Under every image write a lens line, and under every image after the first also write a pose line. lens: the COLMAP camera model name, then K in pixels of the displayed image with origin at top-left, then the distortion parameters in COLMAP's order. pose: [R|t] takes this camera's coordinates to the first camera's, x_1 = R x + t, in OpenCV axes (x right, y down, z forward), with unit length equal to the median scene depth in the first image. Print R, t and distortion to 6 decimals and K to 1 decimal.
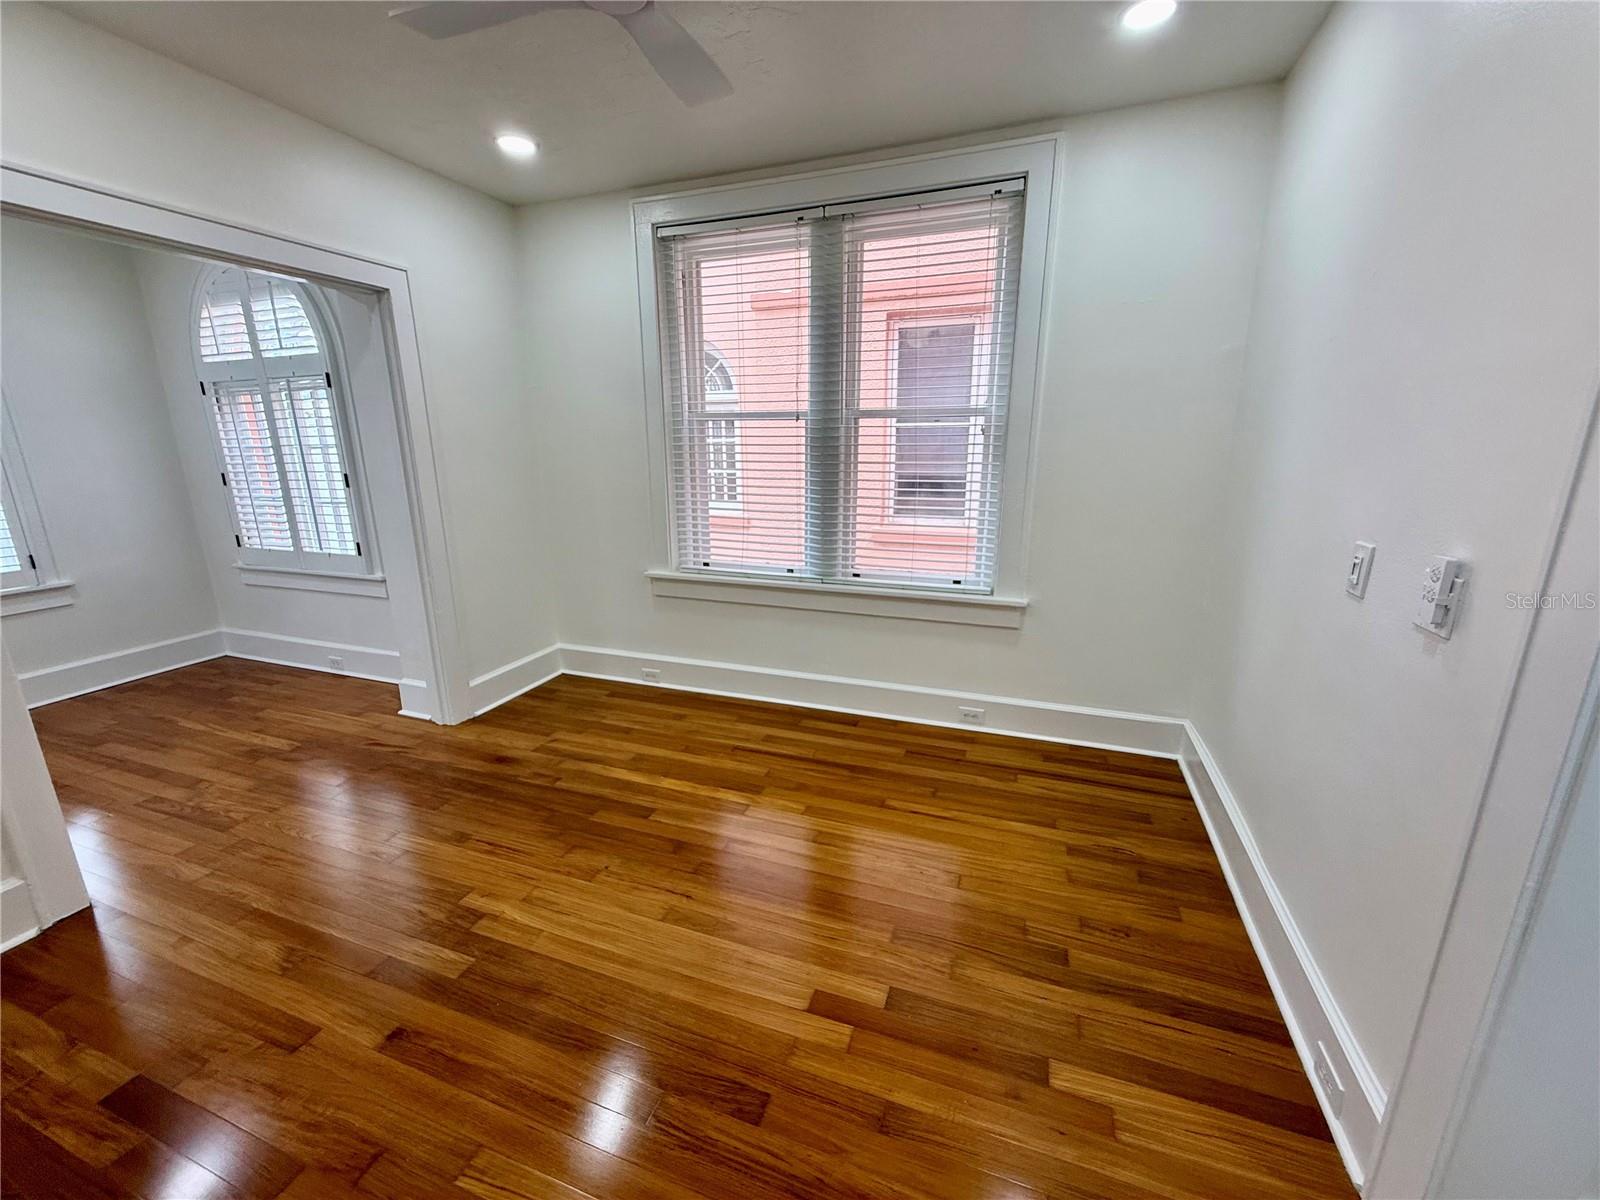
lens RADIAL K [[639.2, 0, 800.0], [0, 639.2, 600.0], [0, 0, 1]] dist [-0.000965, 0.000083]
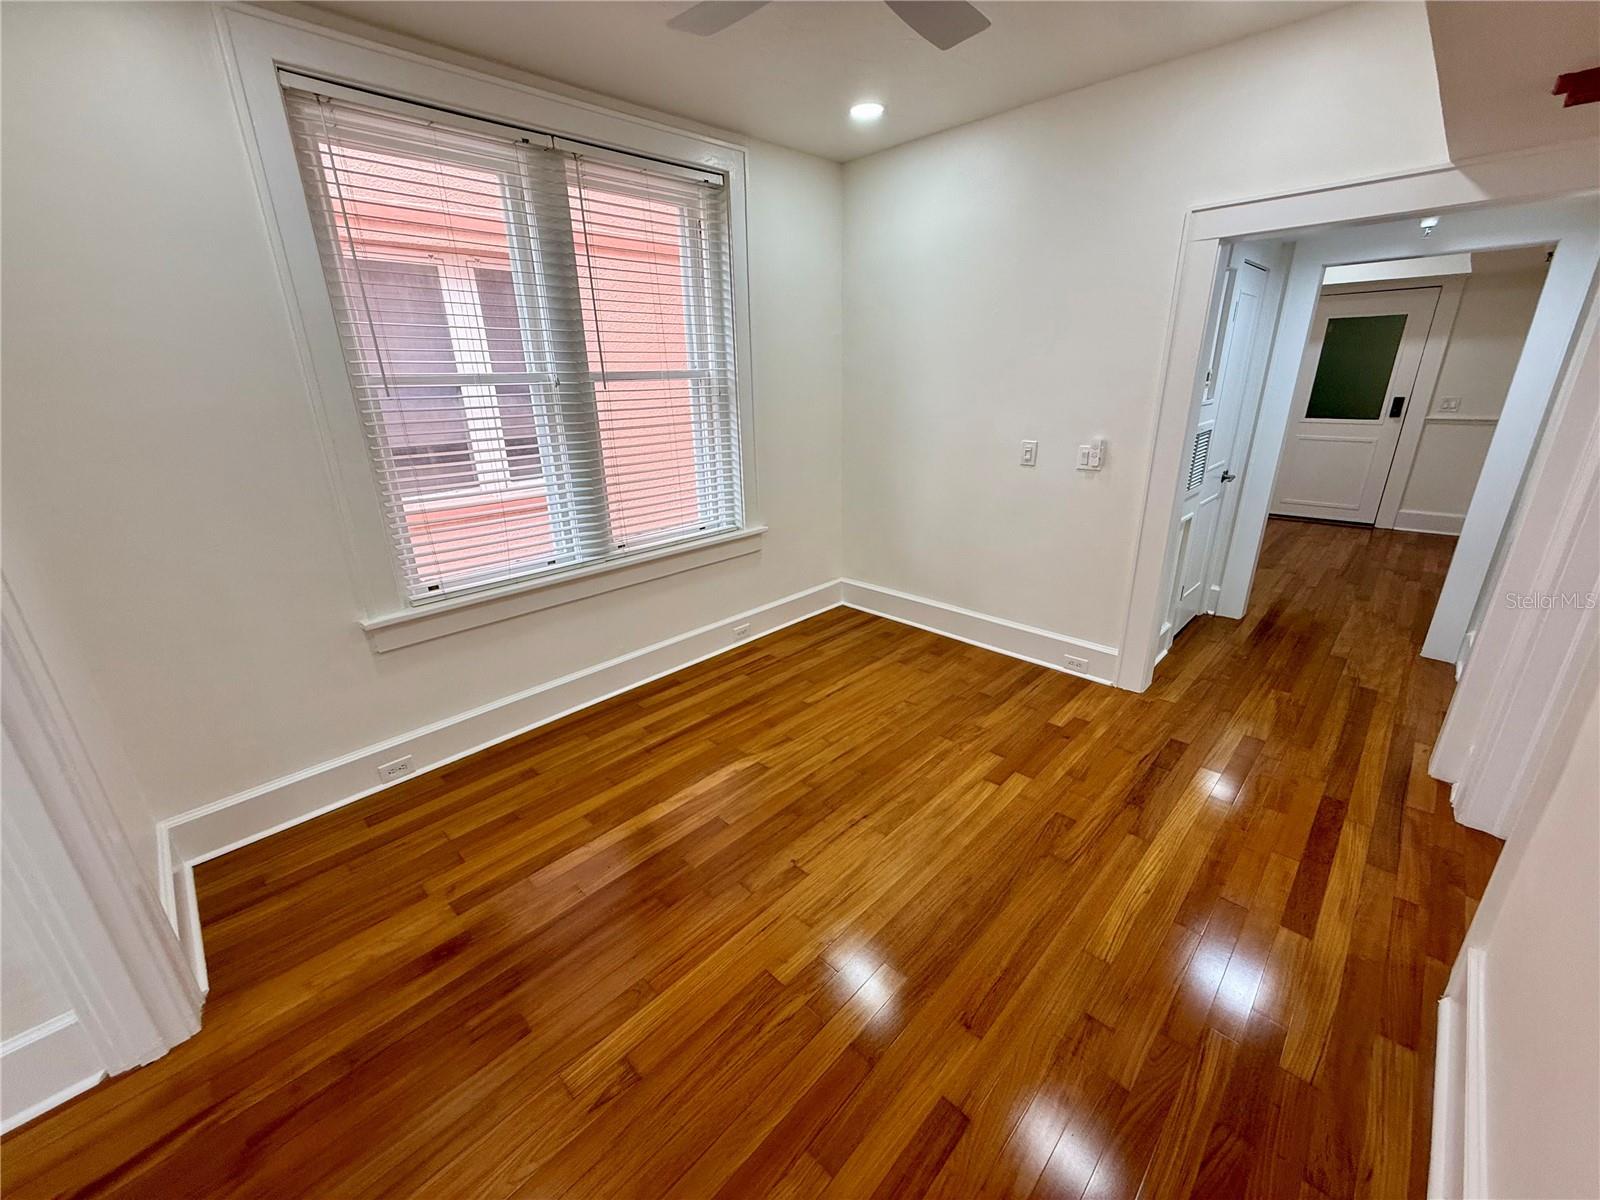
lens RADIAL K [[632.2, 0, 796.7], [0, 632.2, 602.2], [0, 0, 1]] dist [-0.000283, -0.000191]
pose [[0.415656, -0.311883, 0.854377, -0.762256], [0.247617, 0.942690, 0.223655, -0.126515], [-0.875167, 0.118594, 0.469062, 0.379732]]
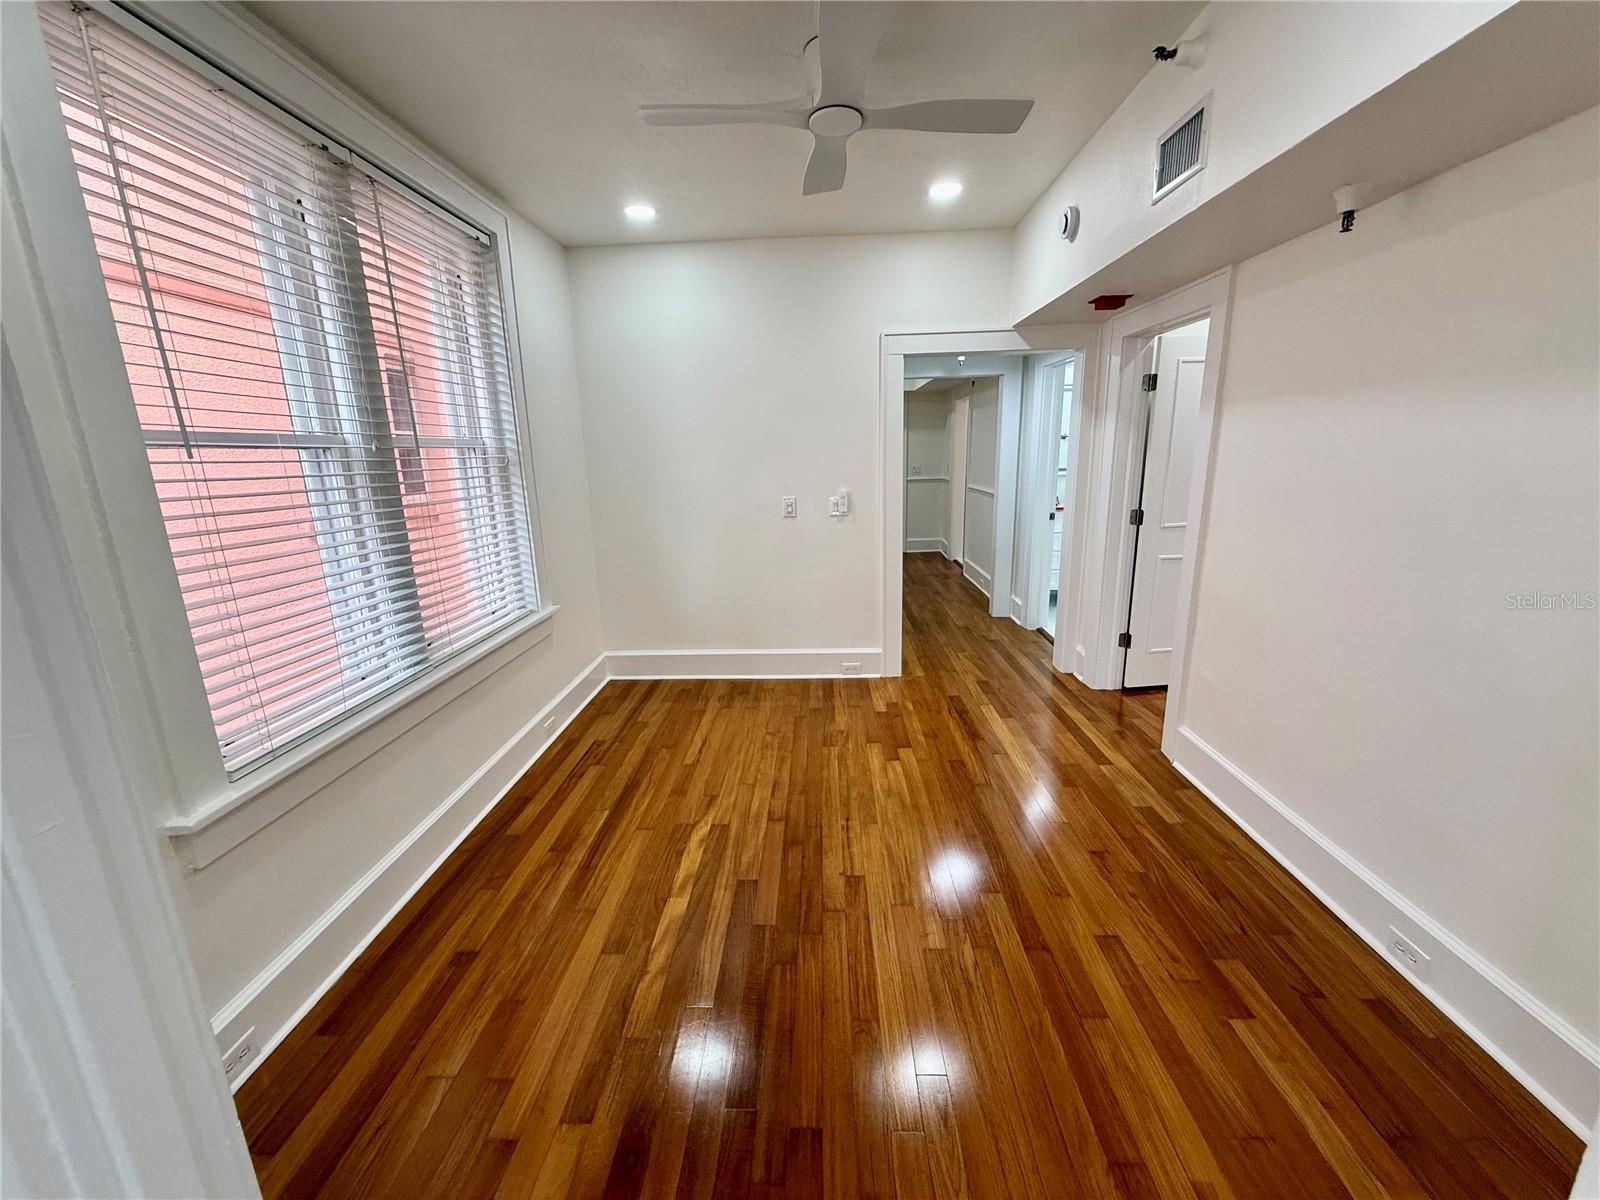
lens RADIAL K [[632.2, 0, 796.7], [0, 632.2, 602.2], [0, 0, 1]] dist [-0.000283, -0.000191]
pose [[-0.303783, -0.207700, 0.929826, -0.868313], [0.267488, 0.918102, 0.292471, -0.229790], [-0.914421, 0.337565, -0.223347, 0.874589]]
